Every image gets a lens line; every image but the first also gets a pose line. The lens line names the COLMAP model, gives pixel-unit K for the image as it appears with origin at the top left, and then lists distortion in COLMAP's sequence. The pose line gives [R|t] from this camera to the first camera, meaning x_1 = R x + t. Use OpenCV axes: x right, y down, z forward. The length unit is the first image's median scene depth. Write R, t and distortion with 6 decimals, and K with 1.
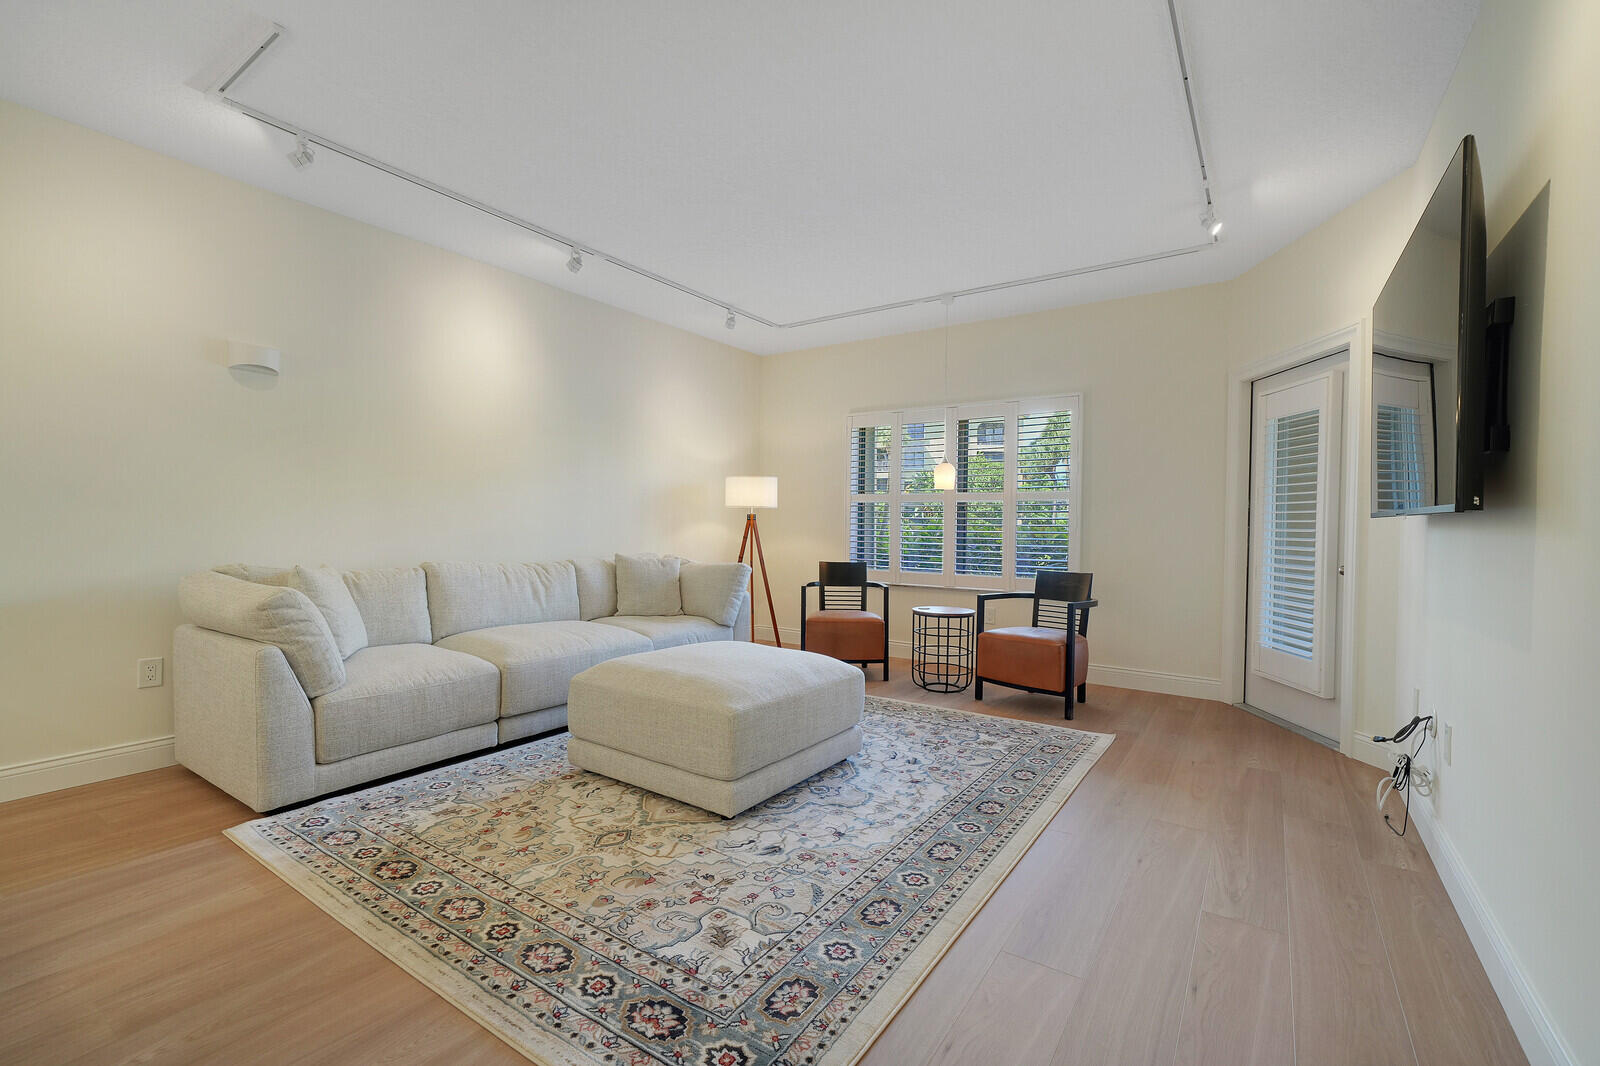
lens RADIAL K [[696.5, 0, 799.9], [0, 696.5, 534.7], [0, 0, 1]] dist [0.002229, 0.000172]
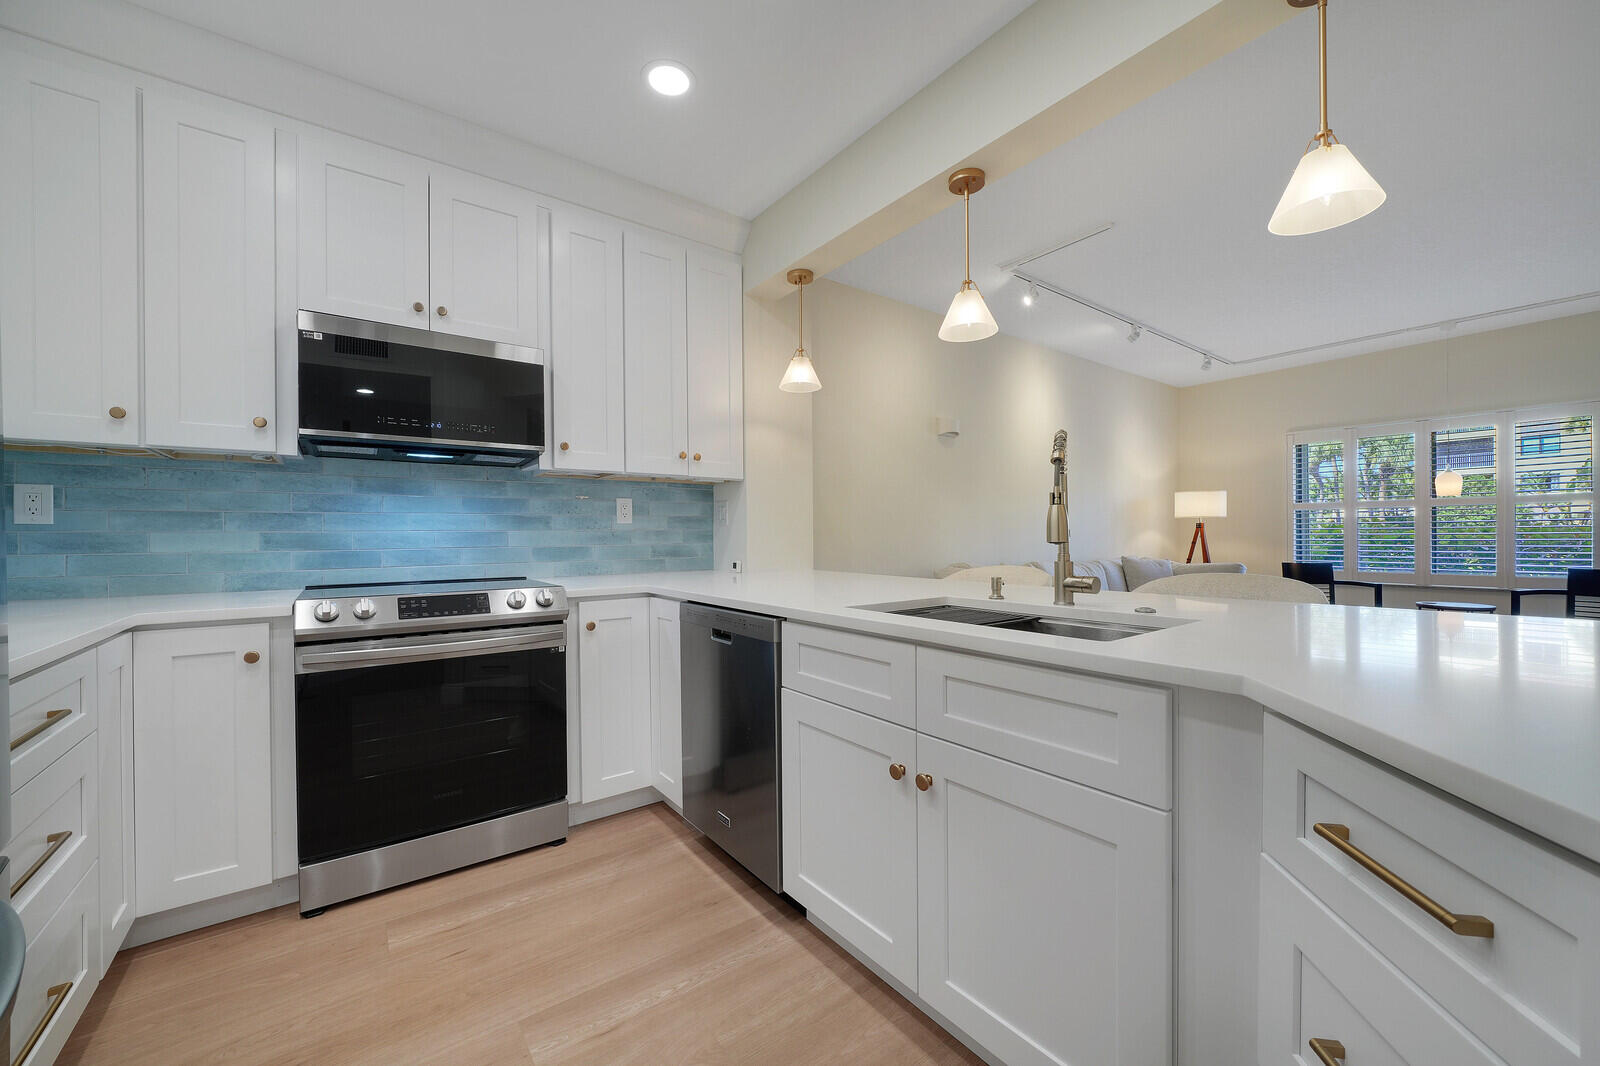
lens RADIAL K [[611.8, 0, 800.1], [0, 611.8, 536.8], [0, 0, 1]] dist [-0.000930, -0.000117]
pose [[0.947483, -0.015792, -0.319416, -0.384036], [0.011761, 0.999825, -0.014545, 0.001647], [0.319590, 0.010024, 0.947503, -0.208390]]
